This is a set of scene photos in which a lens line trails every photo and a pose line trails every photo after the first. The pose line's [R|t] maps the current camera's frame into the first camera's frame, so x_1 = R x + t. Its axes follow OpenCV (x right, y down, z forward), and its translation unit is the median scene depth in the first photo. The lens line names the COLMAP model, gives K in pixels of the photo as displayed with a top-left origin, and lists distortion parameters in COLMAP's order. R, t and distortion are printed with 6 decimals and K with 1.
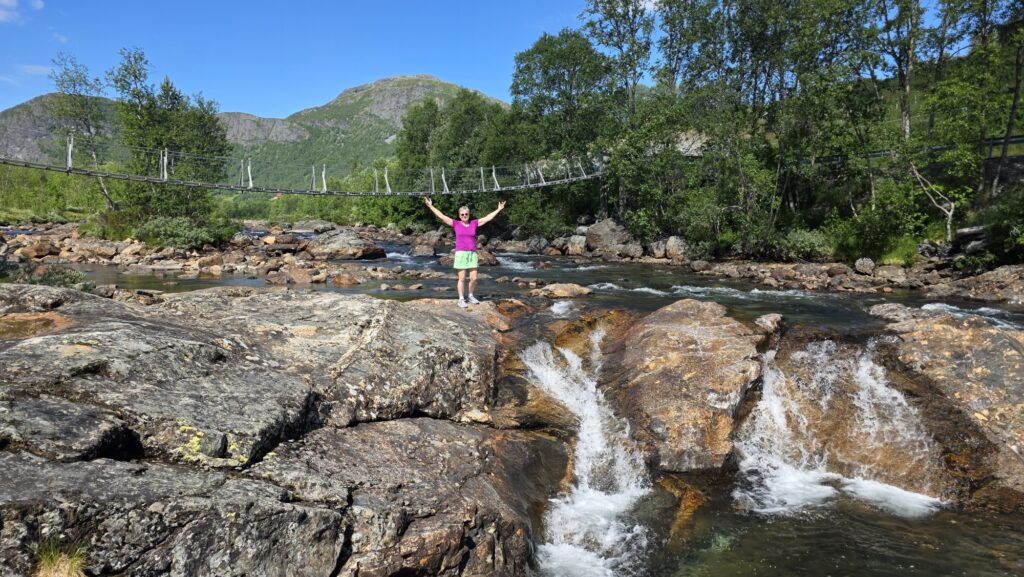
lens RADIAL K [[714.5, 0, 512.0], [0, 714.5, 288.5], [0, 0, 1]] dist [0.102137, -0.135710]
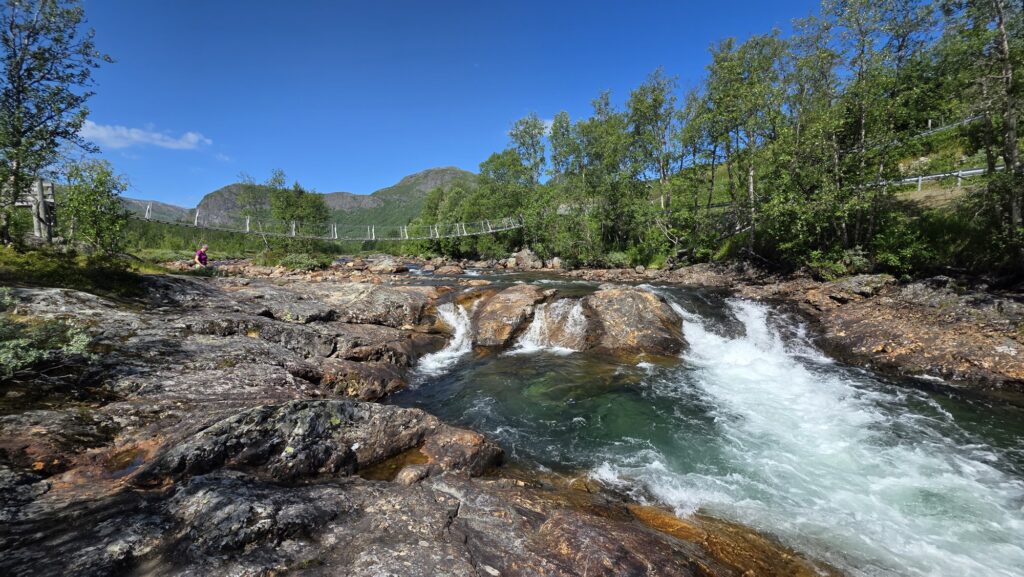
lens RADIAL K [[429.5, 0, 512.0], [0, 429.5, 288.5], [0, 0, 1]] dist [0.000916, 0.000082]
pose [[0.999644, -0.025583, 0.007522, 0.108927], [0.025633, 0.999649, -0.006713, 0.020071], [-0.007348, 0.006904, 0.999949, -0.188522]]
